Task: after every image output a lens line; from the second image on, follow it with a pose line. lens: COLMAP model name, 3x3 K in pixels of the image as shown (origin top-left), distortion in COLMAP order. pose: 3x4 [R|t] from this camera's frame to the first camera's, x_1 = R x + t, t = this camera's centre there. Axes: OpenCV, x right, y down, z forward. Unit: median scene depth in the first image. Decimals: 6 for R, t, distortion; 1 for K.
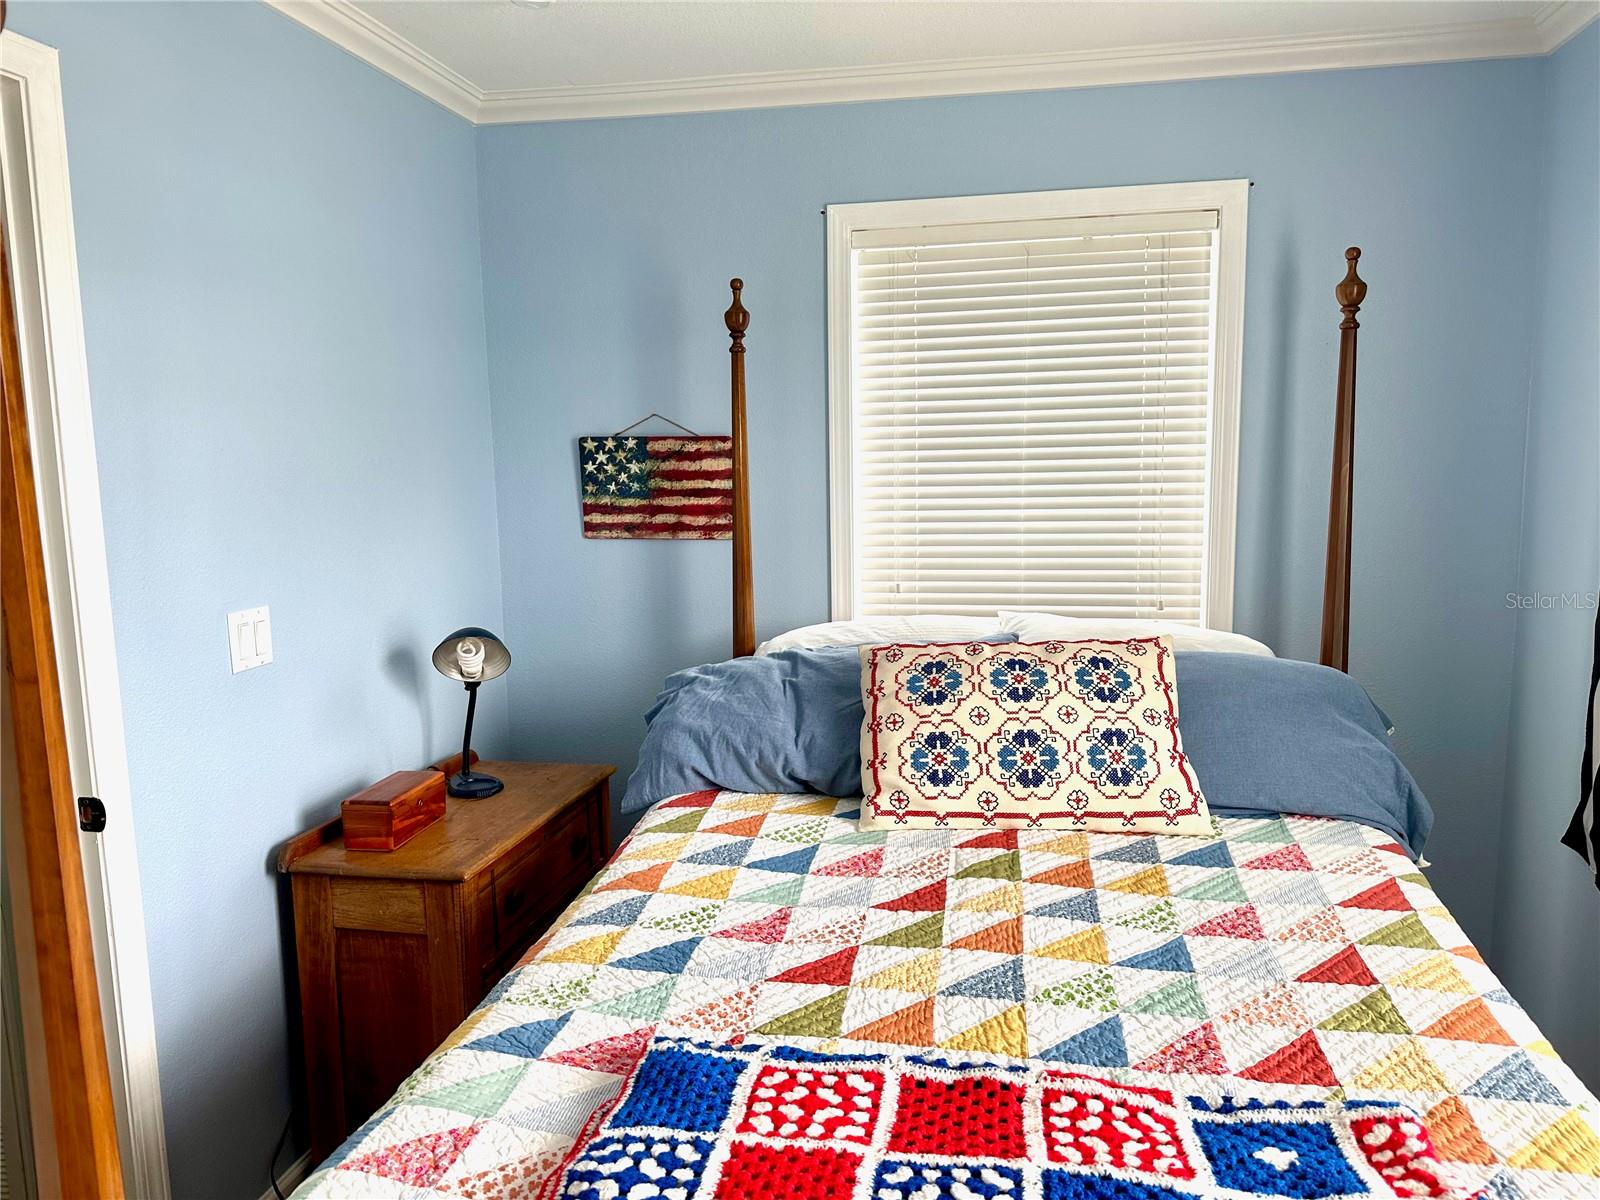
lens RADIAL K [[1129.9, 0, 800.0], [0, 1129.9, 600.0], [0, 0, 1]] dist [0.157514, -0.266277]
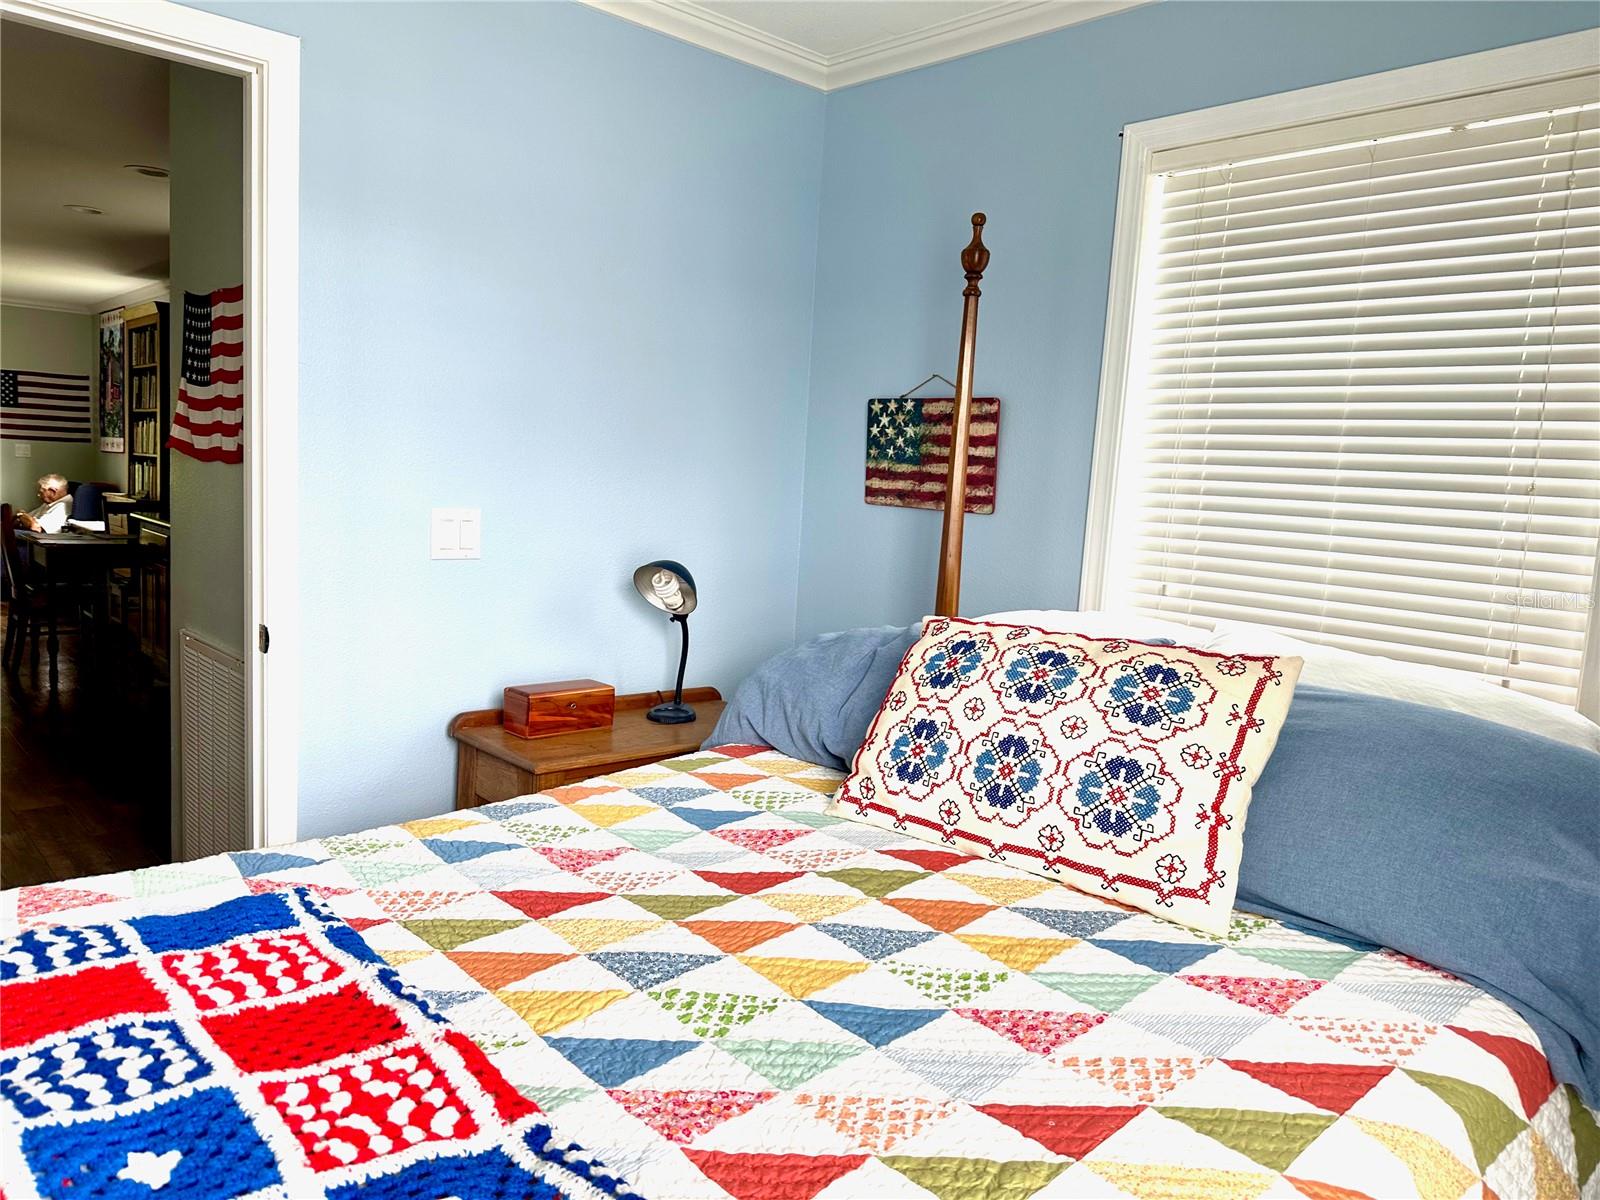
lens RADIAL K [[1129.9, 0, 800.0], [0, 1129.9, 600.0], [0, 0, 1]] dist [0.157514, -0.266277]
pose [[0.795023, 0.128065, -0.592906, 0.529206], [-0.148351, 0.988826, 0.014659, 0.033106], [0.588158, 0.076304, 0.805138, 0.281951]]
